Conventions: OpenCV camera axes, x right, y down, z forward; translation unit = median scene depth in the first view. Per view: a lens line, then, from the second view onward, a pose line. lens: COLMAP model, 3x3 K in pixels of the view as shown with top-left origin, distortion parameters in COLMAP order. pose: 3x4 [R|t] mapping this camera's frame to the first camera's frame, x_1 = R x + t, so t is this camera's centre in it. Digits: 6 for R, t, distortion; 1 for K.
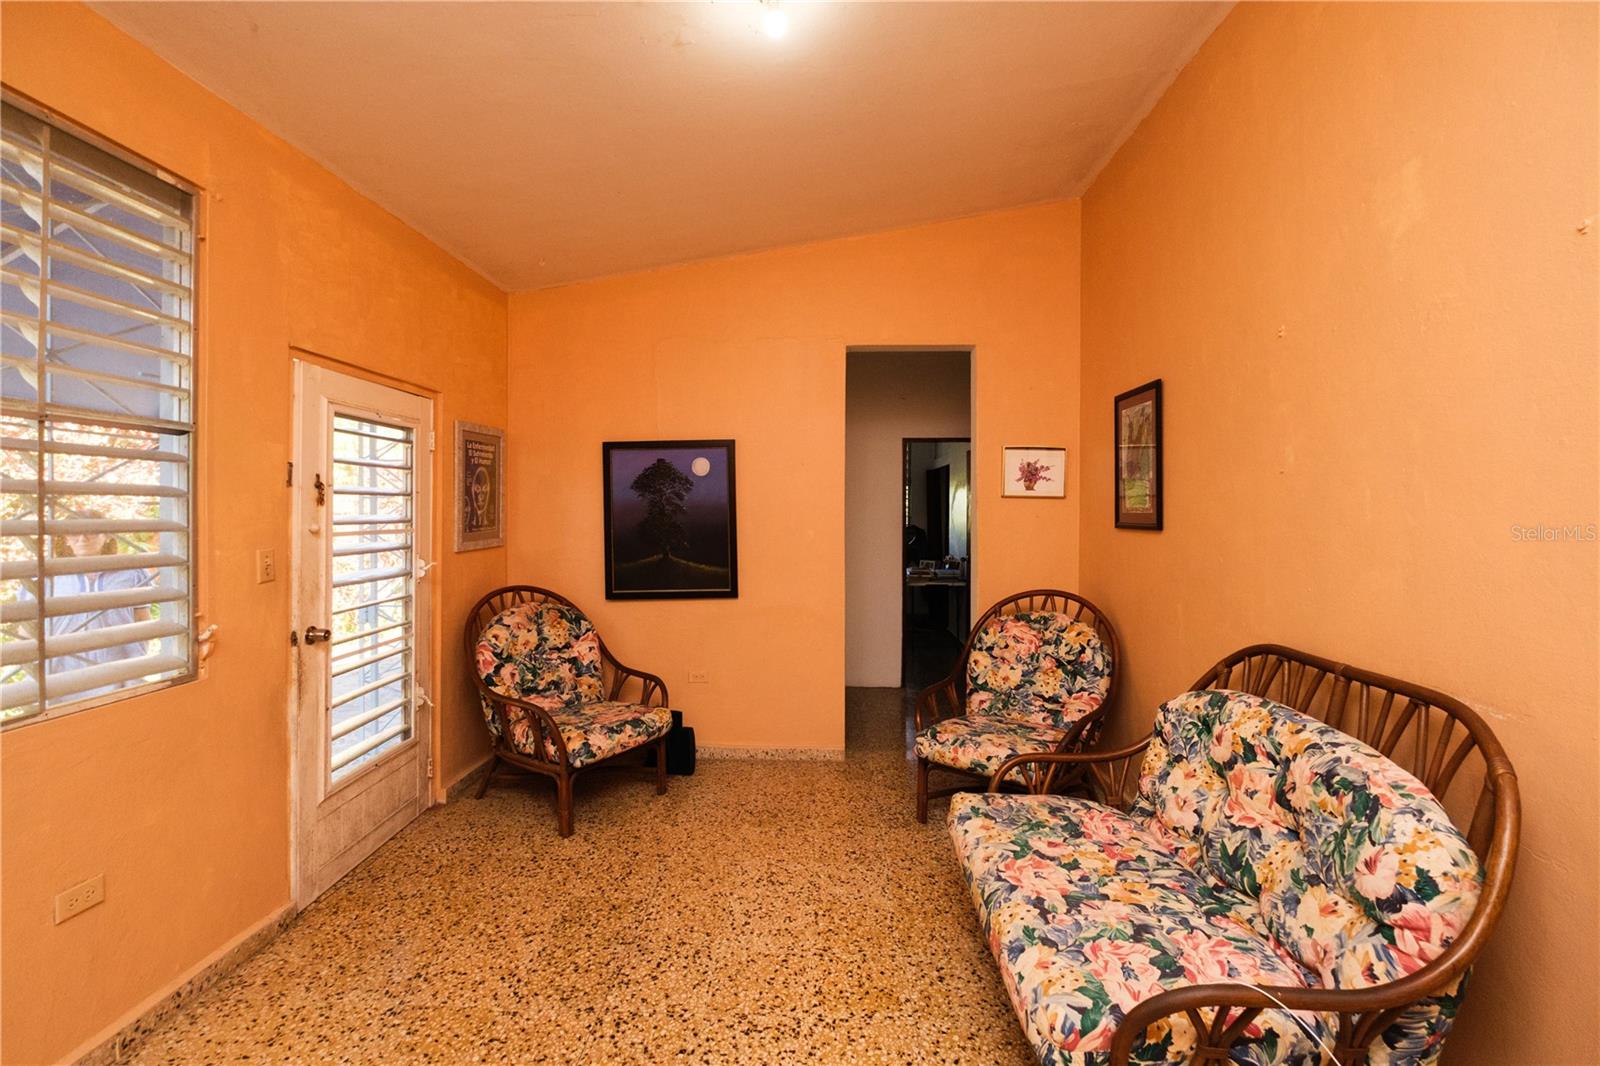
lens RADIAL K [[734.6, 0, 793.9], [0, 734.6, 503.8], [0, 0, 1]] dist [0.000461, -0.000206]
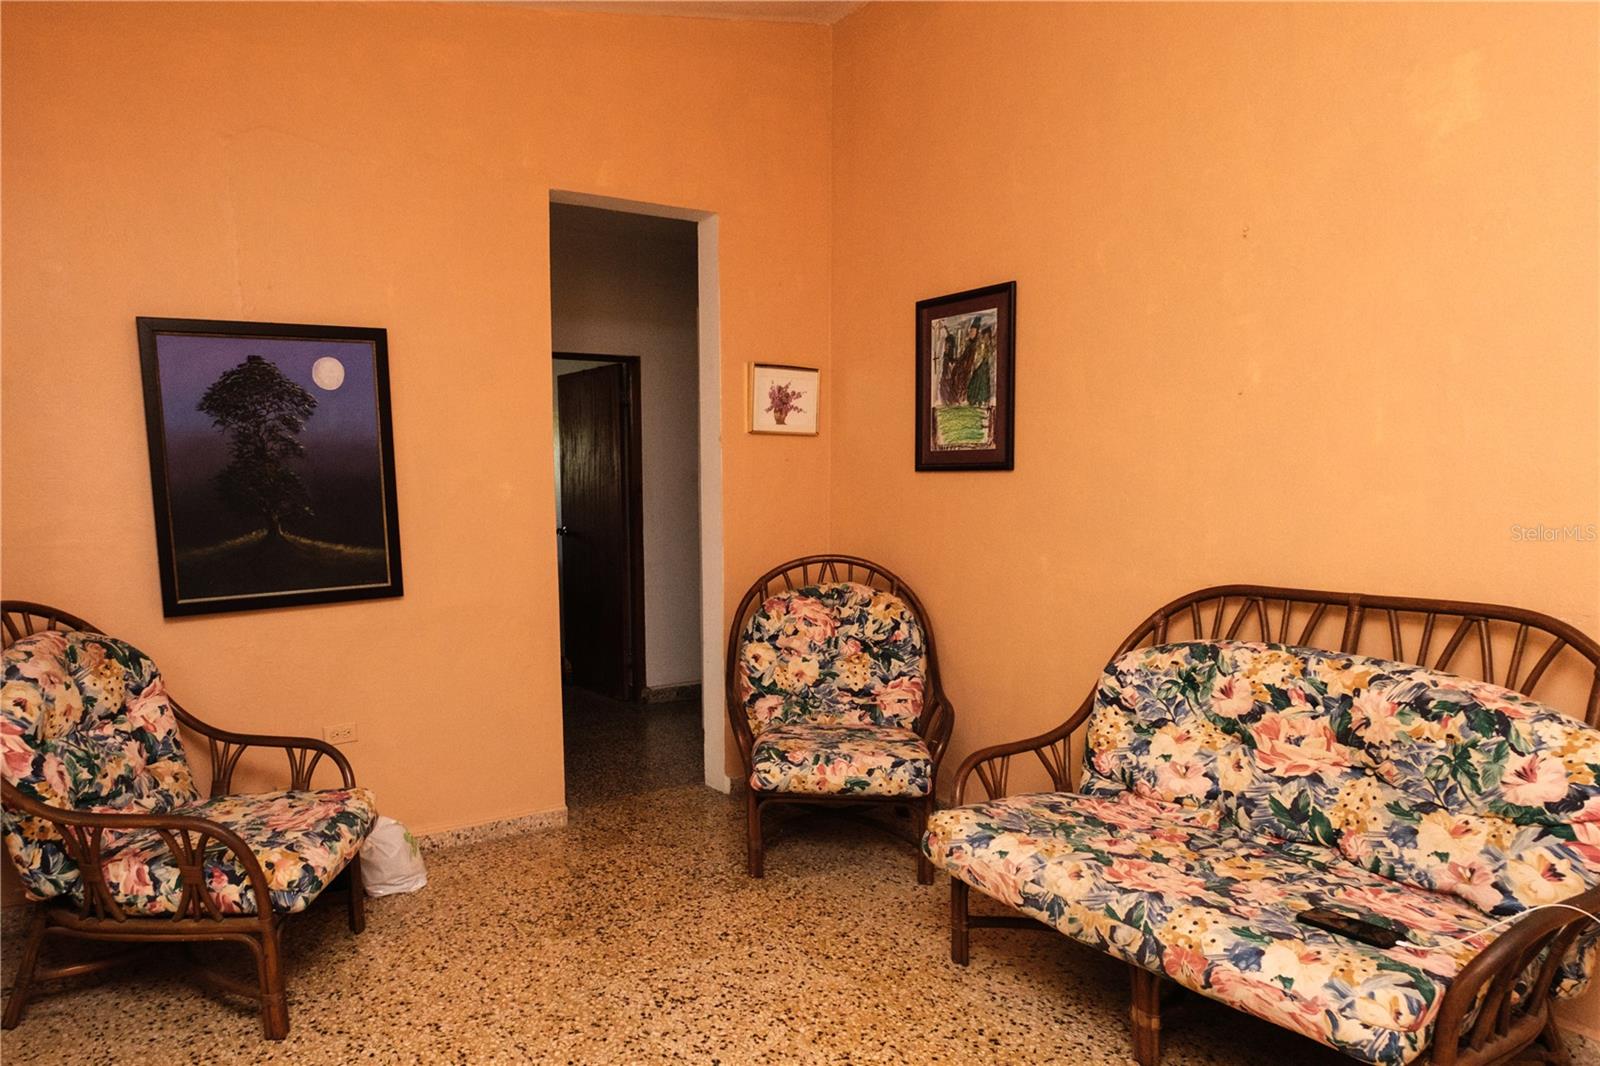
lens RADIAL K [[1056.1, 0, 596.6], [0, 1056.1, 581.5], [0, 0, 1]] dist [0.002725, -0.000327]
pose [[0.842021, -0.061725, 0.535901, -0.511256], [0.006421, 0.994508, 0.104460, 0.032649], [-0.539406, -0.084516, 0.837793, 0.238571]]
